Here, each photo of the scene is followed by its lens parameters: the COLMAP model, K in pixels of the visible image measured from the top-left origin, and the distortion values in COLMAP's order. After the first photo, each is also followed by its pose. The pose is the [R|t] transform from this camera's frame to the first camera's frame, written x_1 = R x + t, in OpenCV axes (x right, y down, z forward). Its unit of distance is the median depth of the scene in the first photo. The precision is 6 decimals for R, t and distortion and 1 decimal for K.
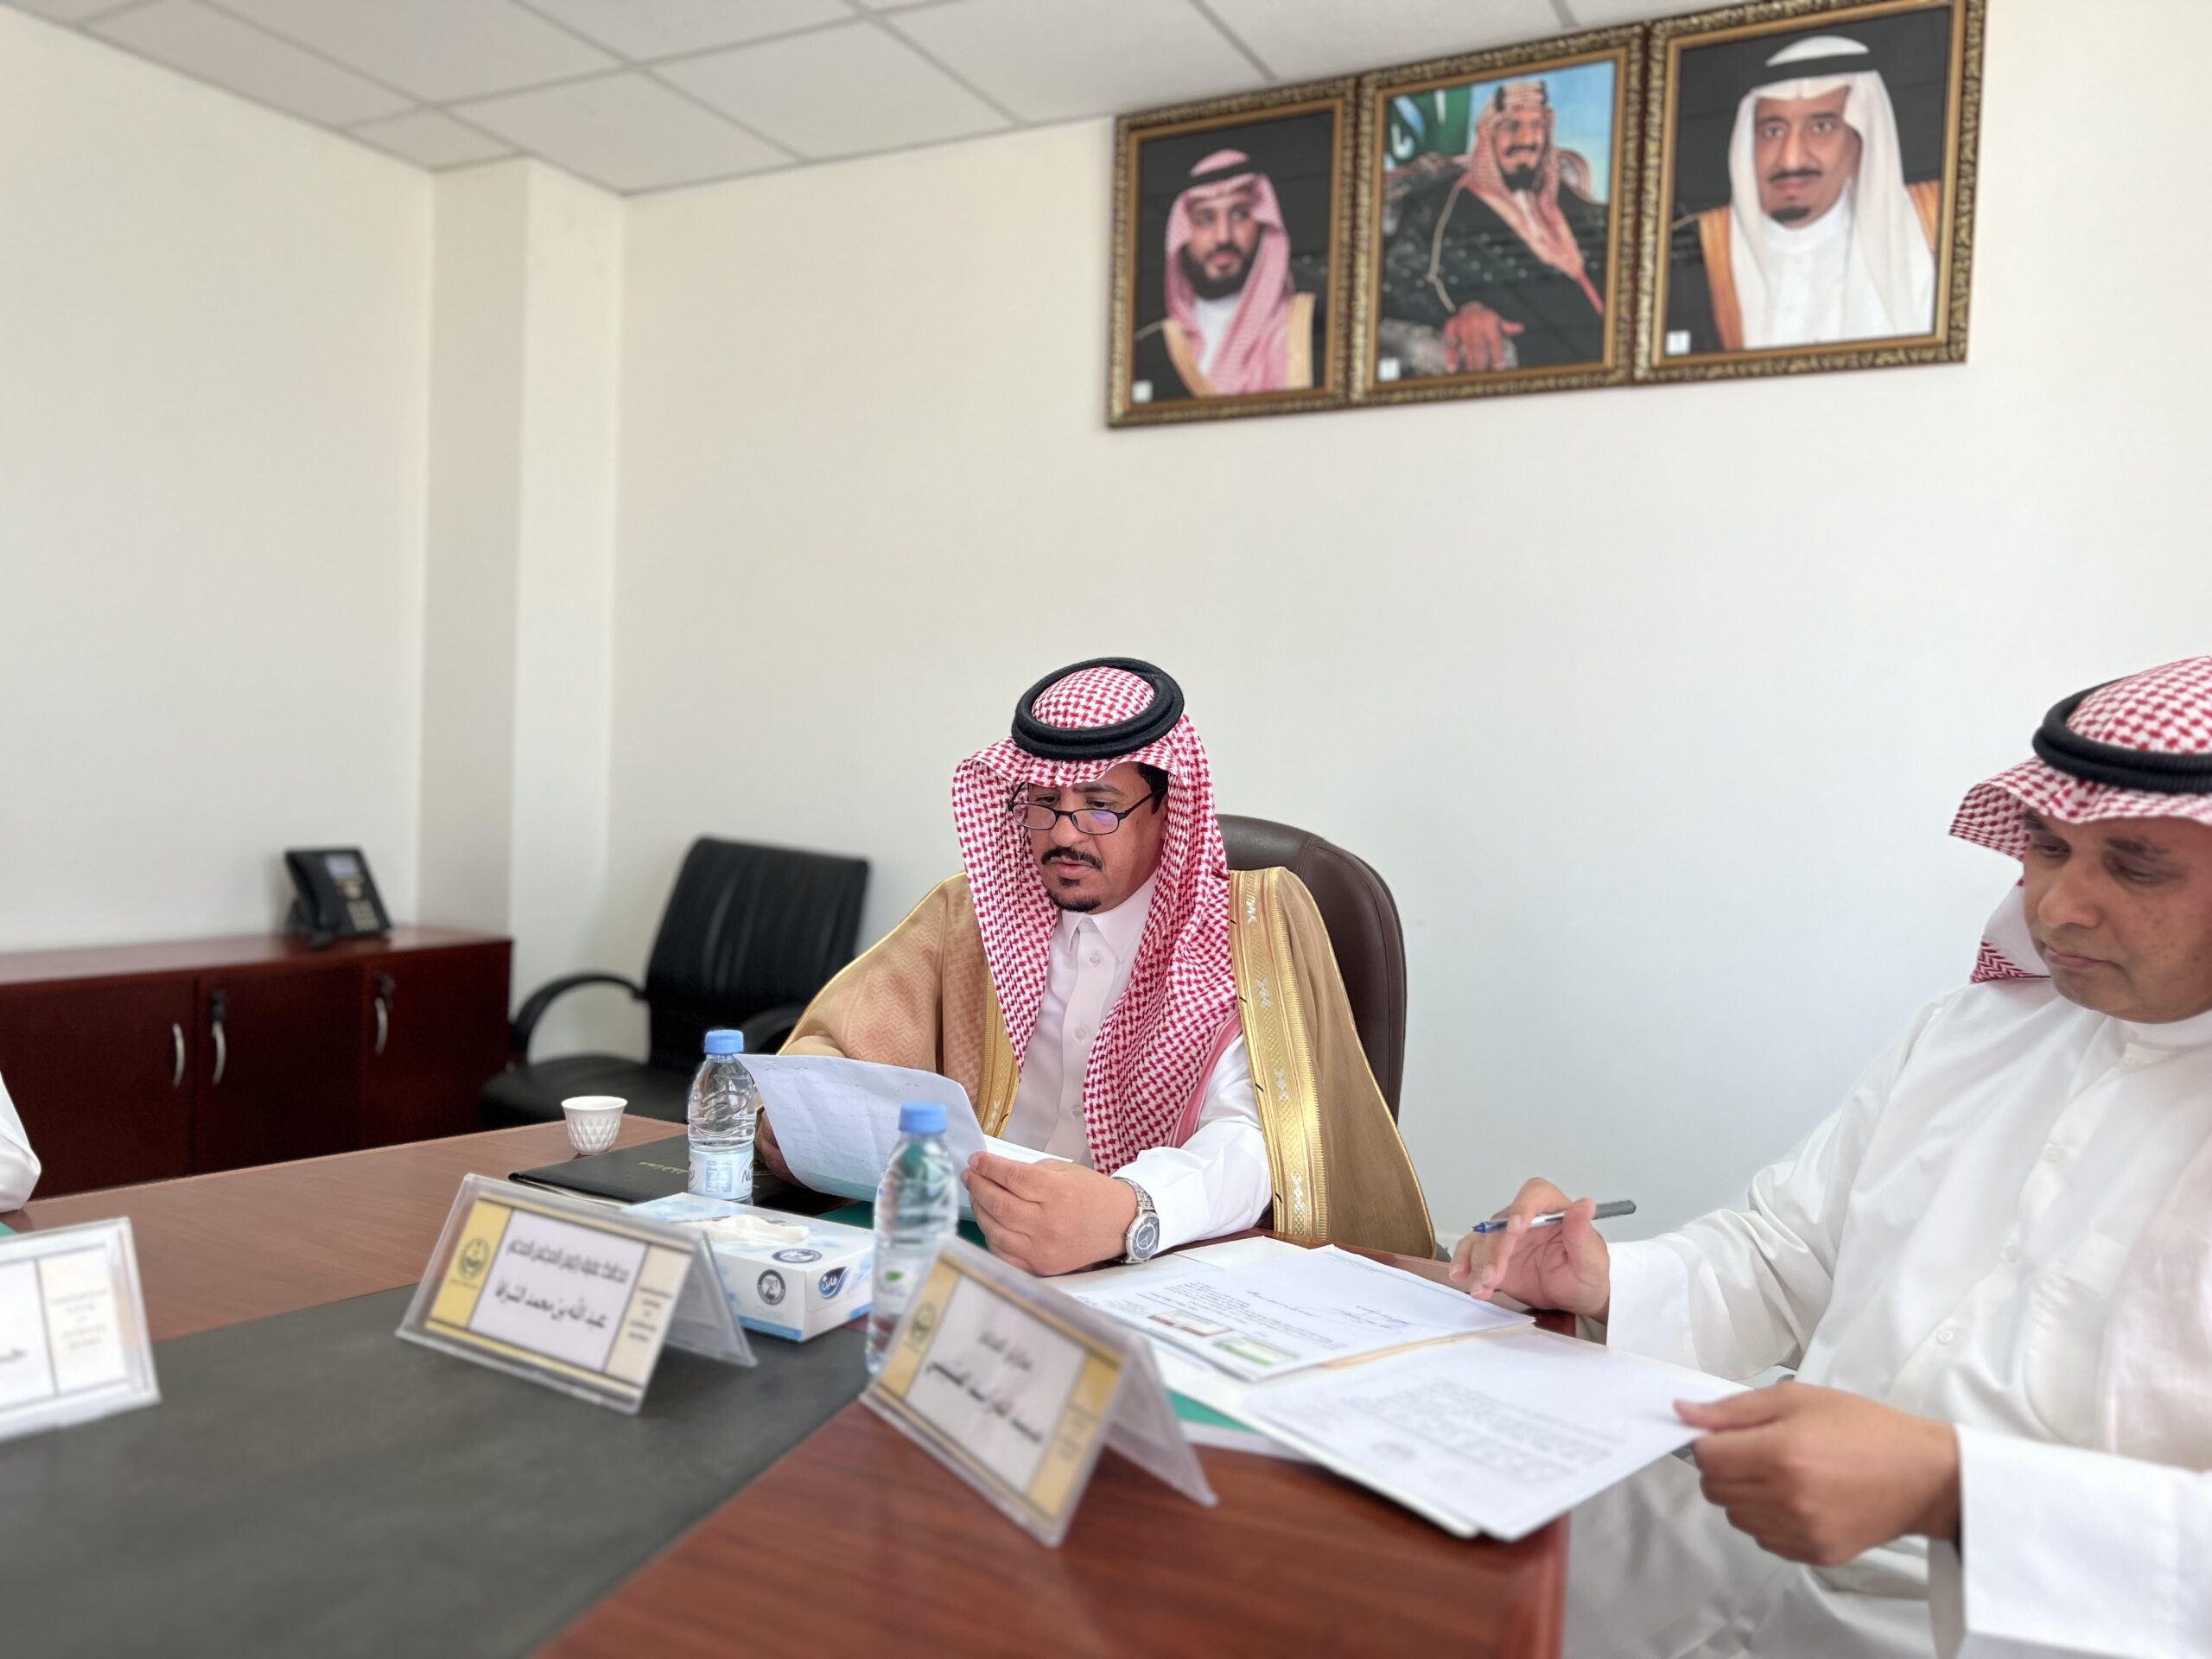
lens RADIAL K [[1631.1, 0, 1101.9], [0, 1631.1, 832.7], [0, 0, 1]] dist [-0.002306, -0.009356]
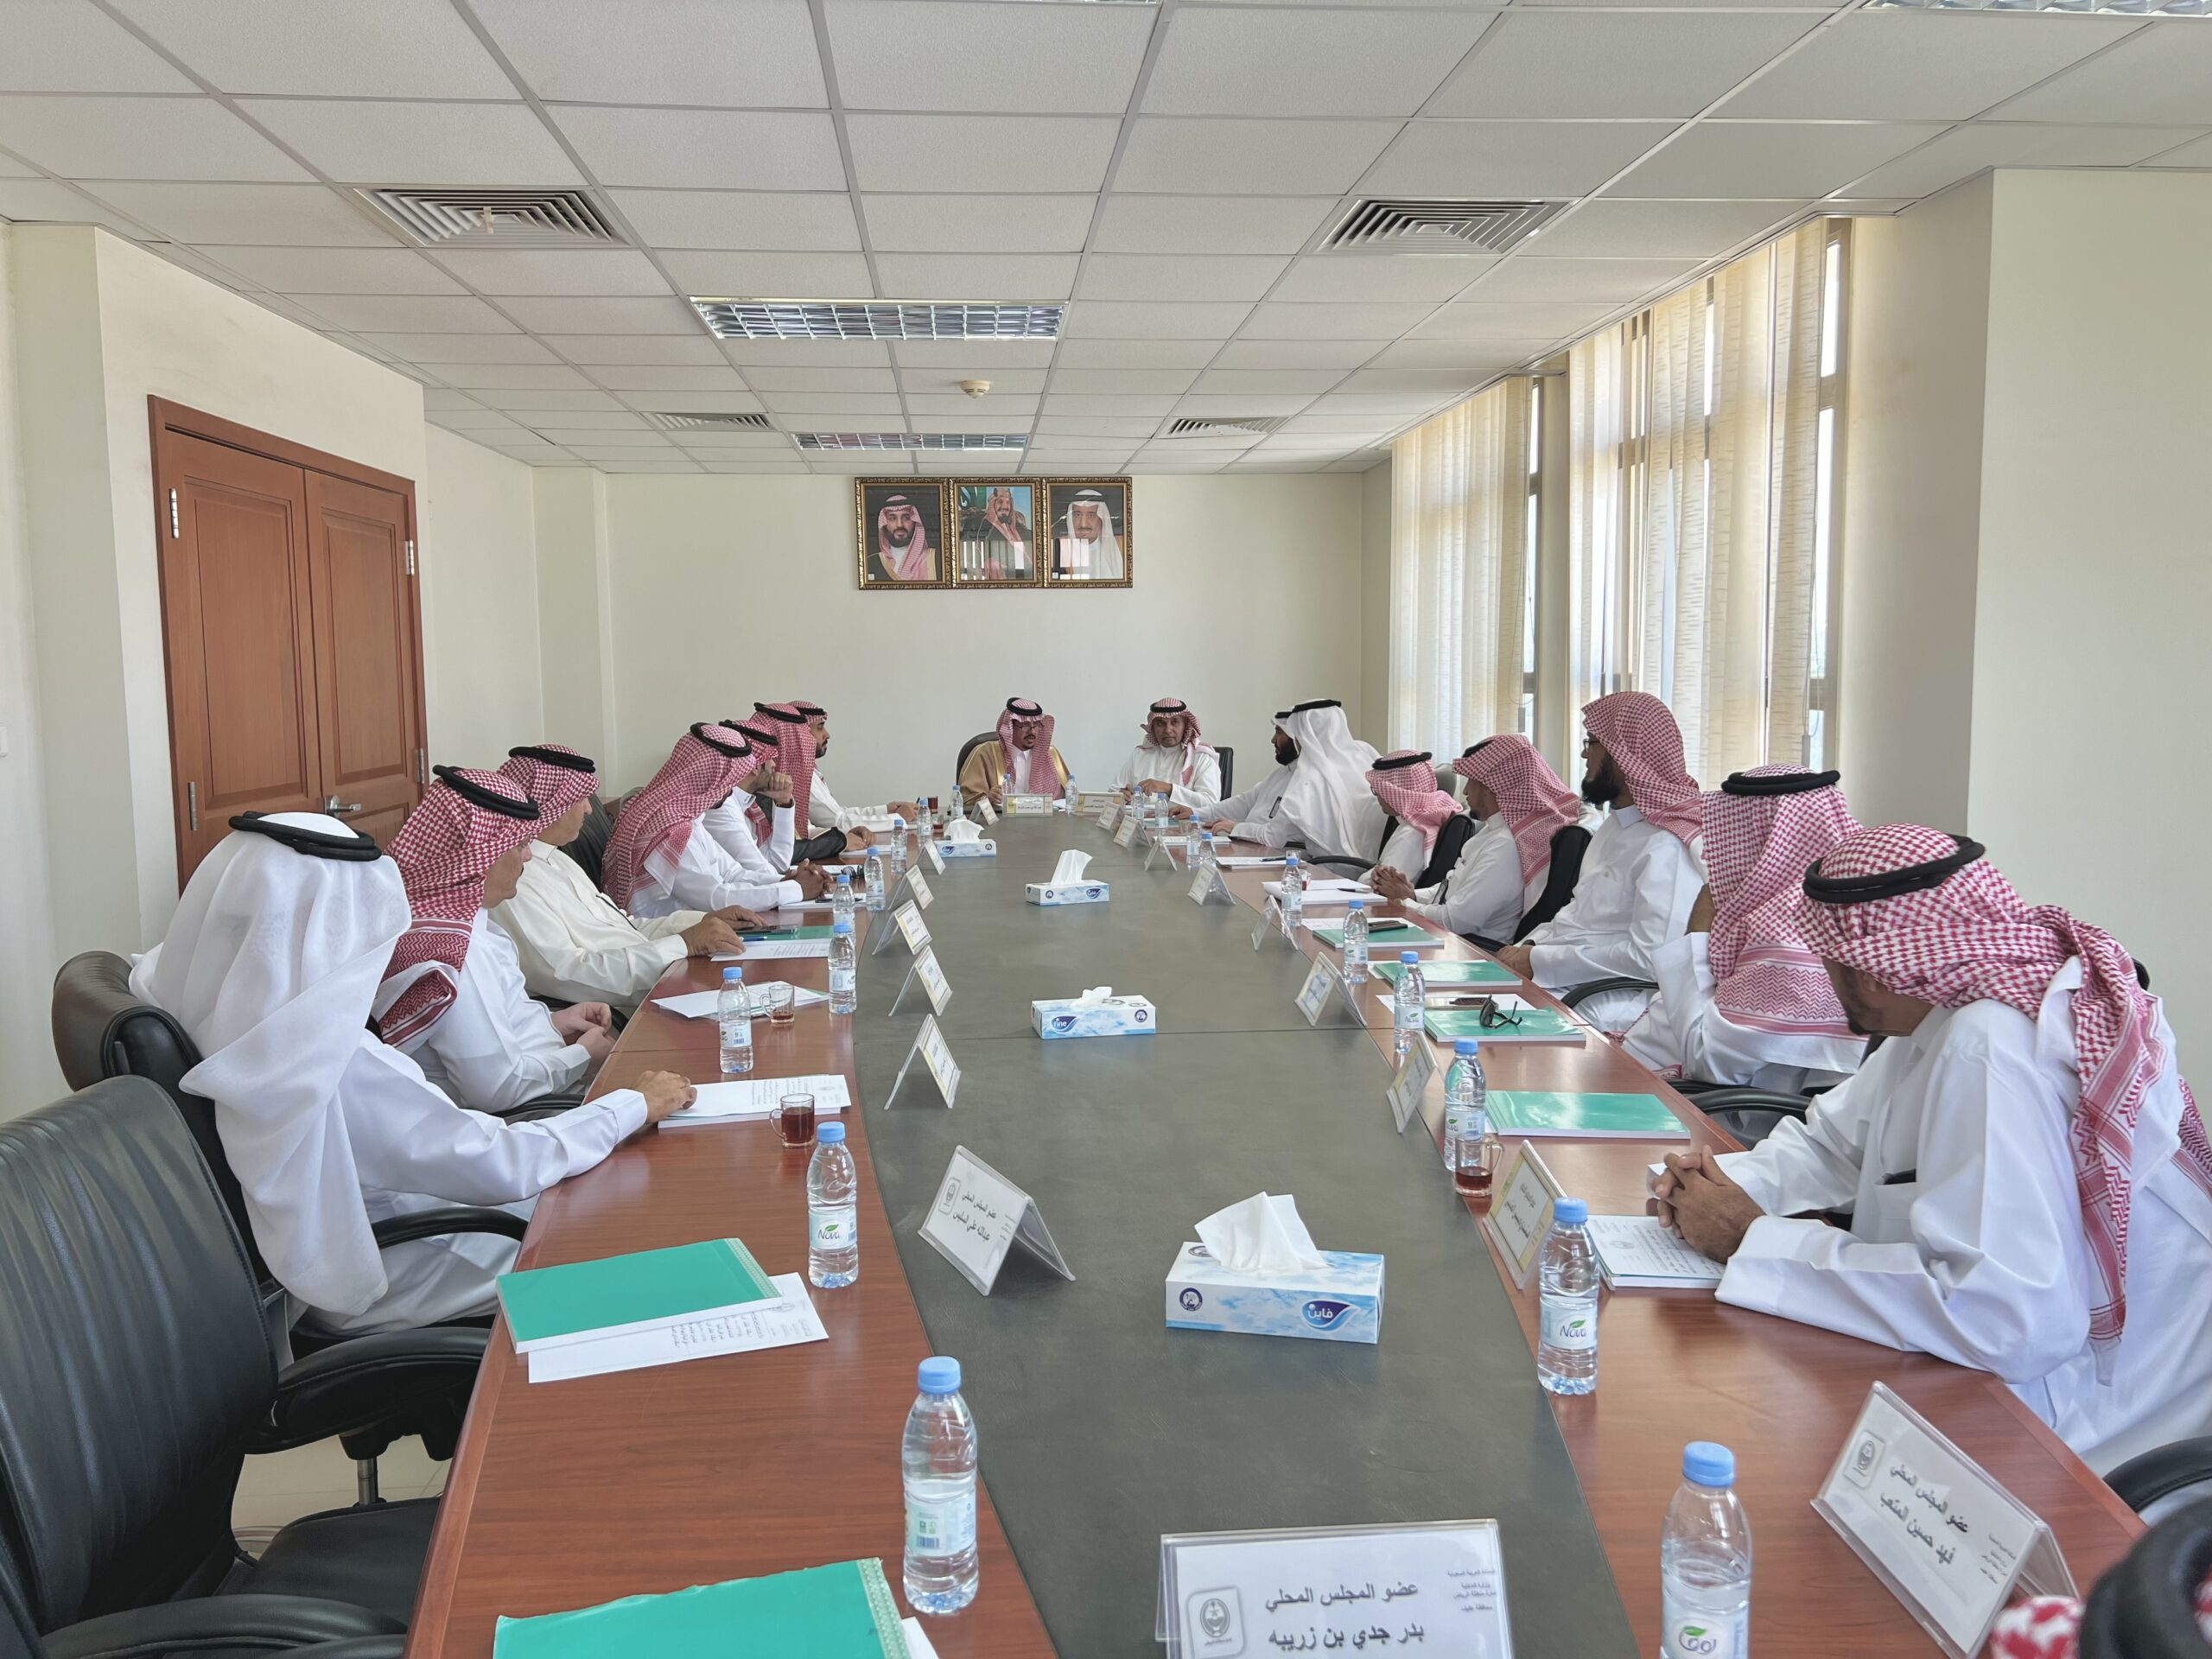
lens RADIAL K [[1631.1, 0, 1115.2], [0, 1631.1, 817.5], [0, 0, 1]] dist [-0.002306, -0.009356]
pose [[0.826358, -0.091262, 0.555701, -1.351141], [0.056290, 0.995225, 0.079739, -0.067241], [-0.560325, -0.034613, 0.827549, -1.723647]]
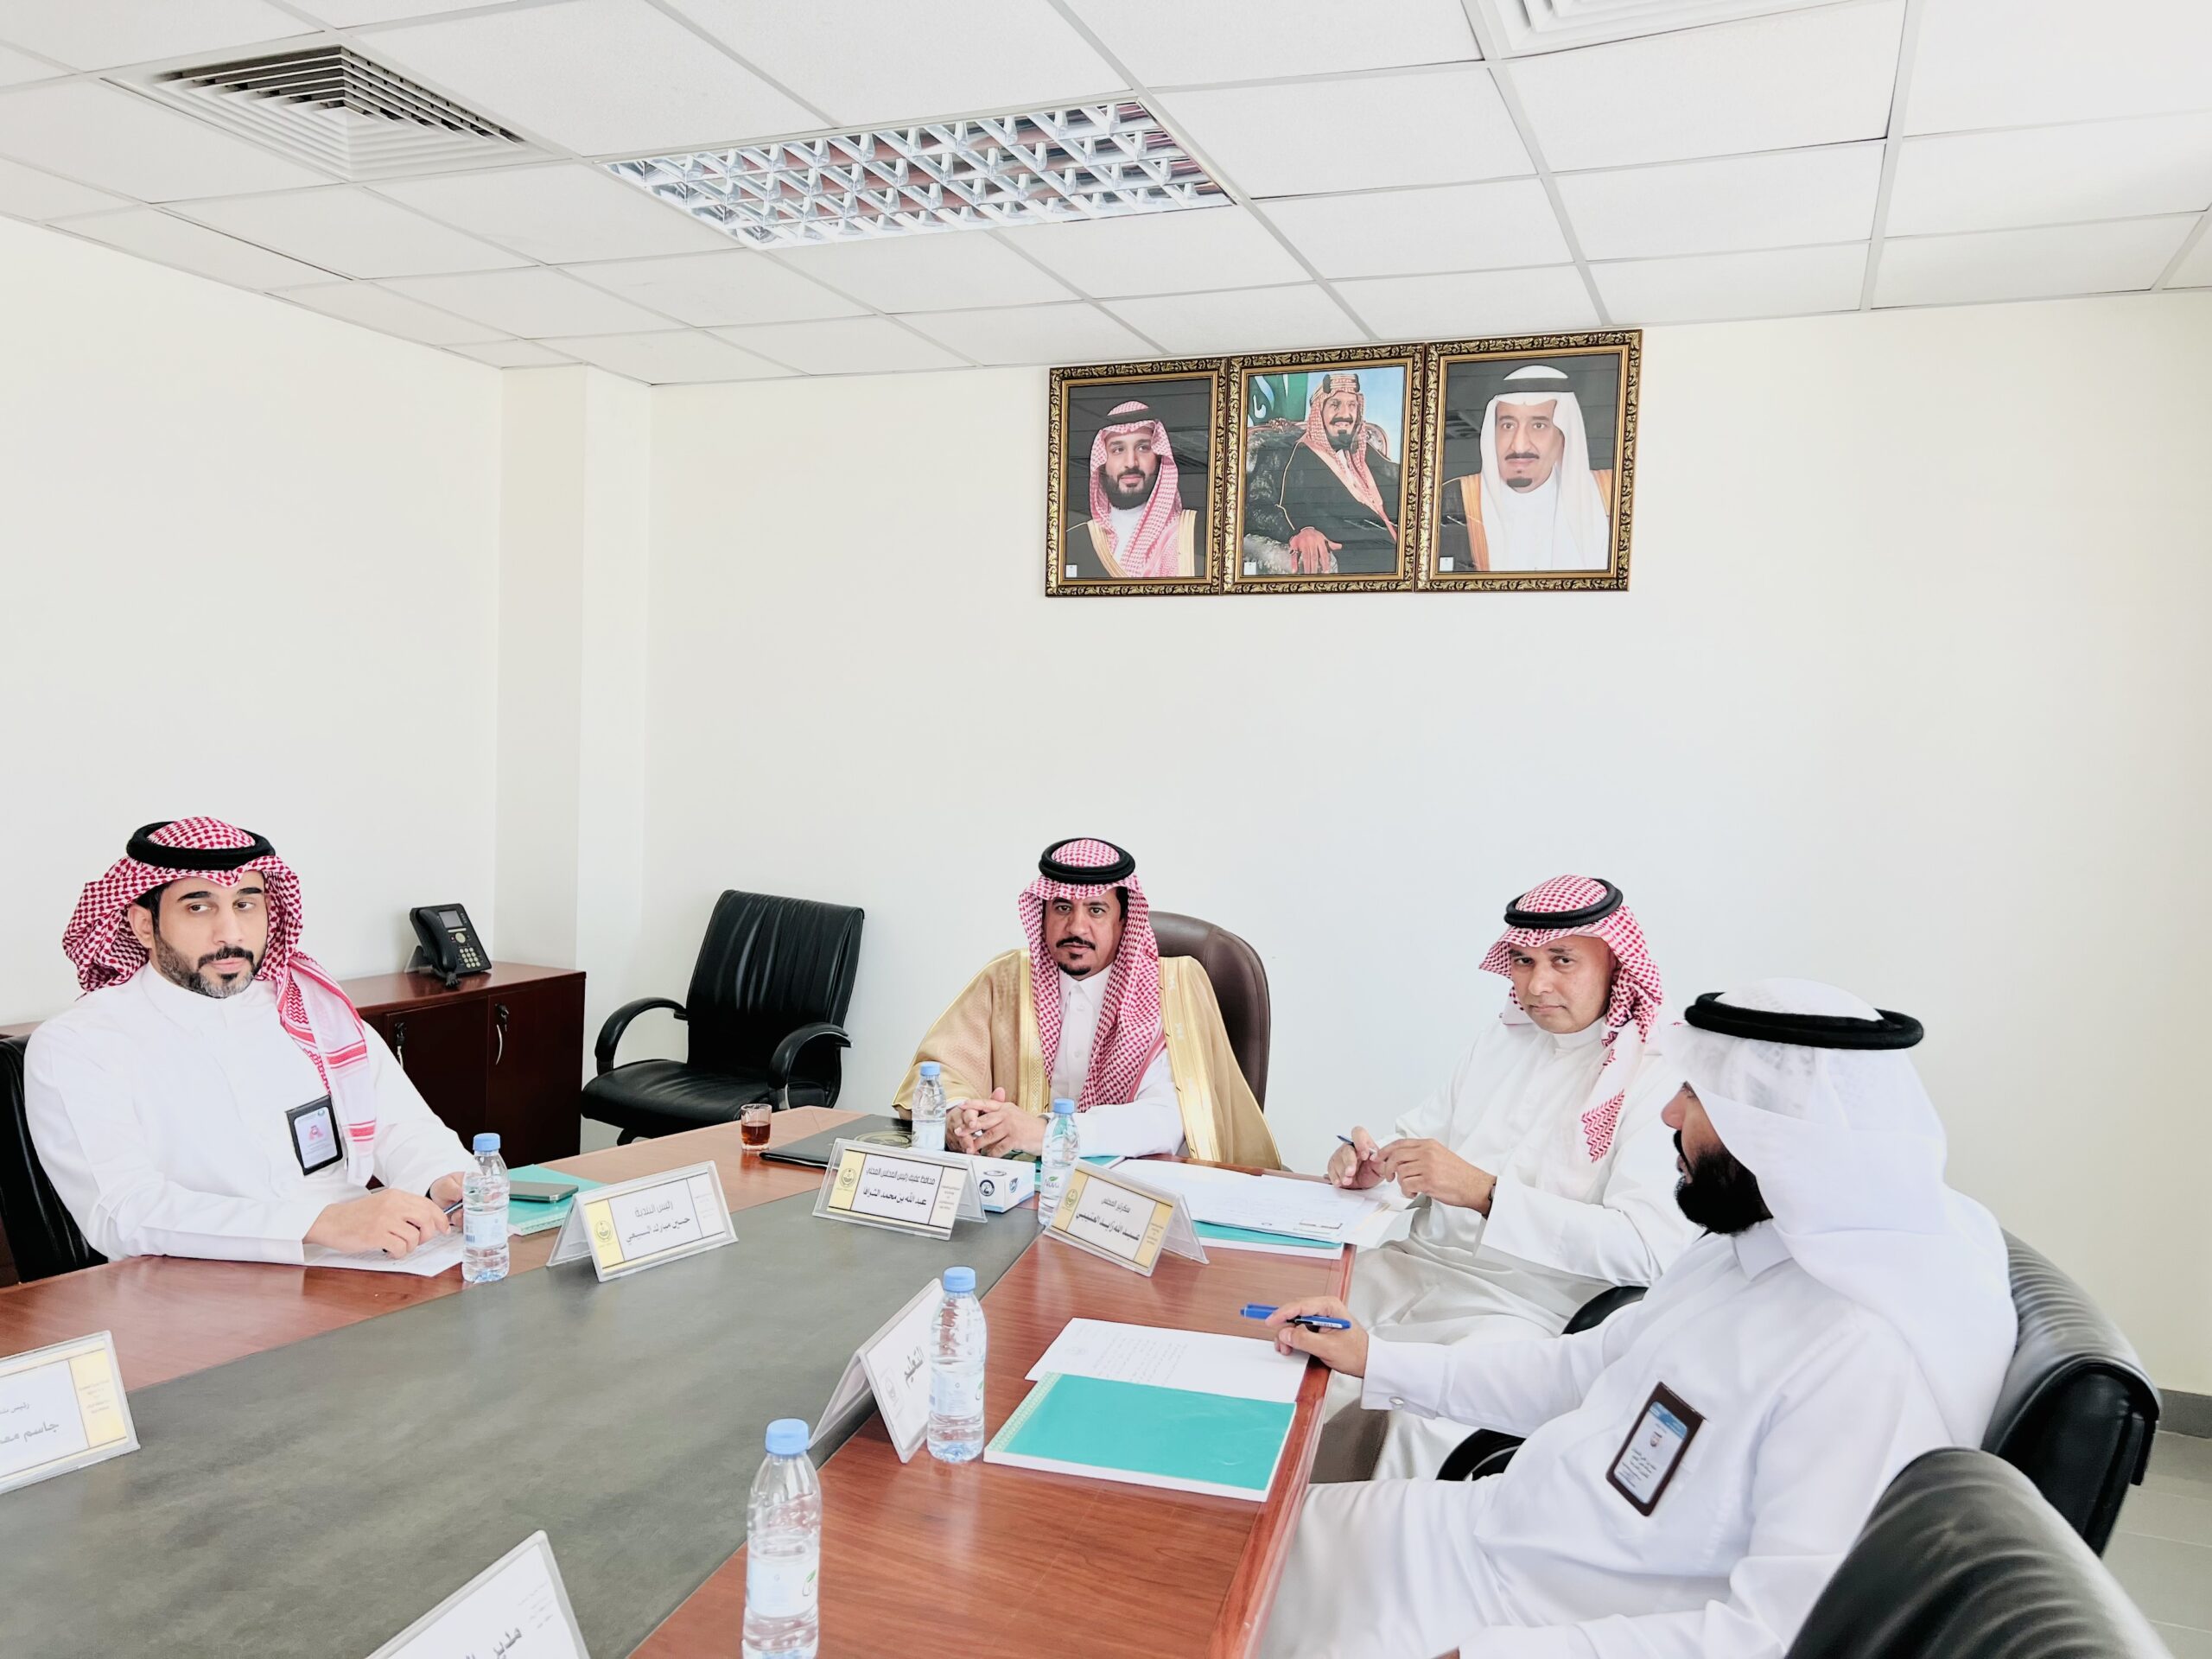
lens RADIAL K [[1631.1, 0, 1113.3], [0, 1631.1, 841.7], [0, 0, 1]] dist [-0.002306, -0.009356]
pose [[0.994256, -0.006362, 0.106836, -0.097606], [0.004218, 0.999786, 0.020277, -0.078350], [-0.106943, -0.019710, 0.994070, -0.410615]]
